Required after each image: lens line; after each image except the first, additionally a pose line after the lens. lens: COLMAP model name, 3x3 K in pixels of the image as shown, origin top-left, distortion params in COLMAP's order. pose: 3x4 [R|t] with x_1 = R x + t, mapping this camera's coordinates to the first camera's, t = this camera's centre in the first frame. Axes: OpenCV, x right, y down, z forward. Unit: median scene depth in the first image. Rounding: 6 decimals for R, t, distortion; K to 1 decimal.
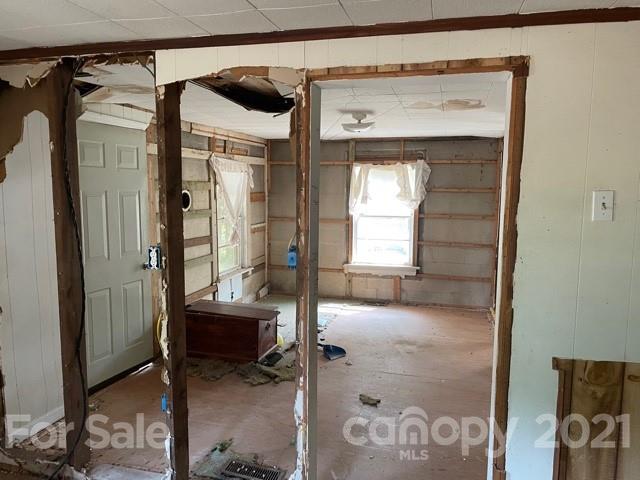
lens RADIAL K [[535.1, 0, 317.8], [0, 535.1, 259.1], [0, 0, 1]] dist [0.112425, -0.181923]
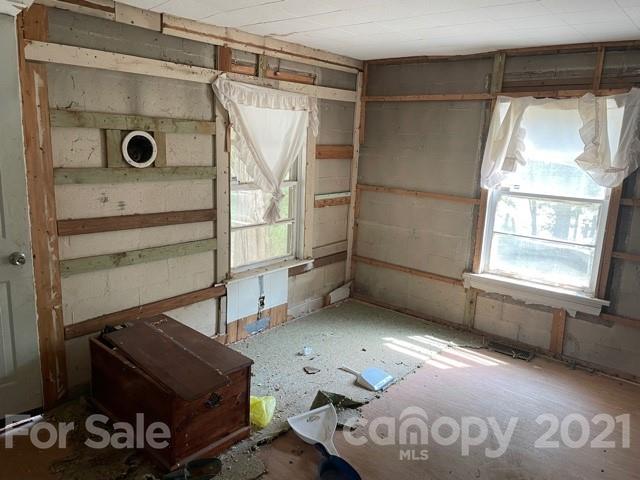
lens RADIAL K [[486.0, 0, 323.1], [0, 486.0, 240.1], [0, 0, 1]] dist [0.097430, -0.124214]
pose [[0.899531, 0.117884, -0.420651, 0.138101], [-0.093546, 0.992546, 0.078111, -0.055617], [0.426724, -0.030913, 0.903853, 0.468019]]
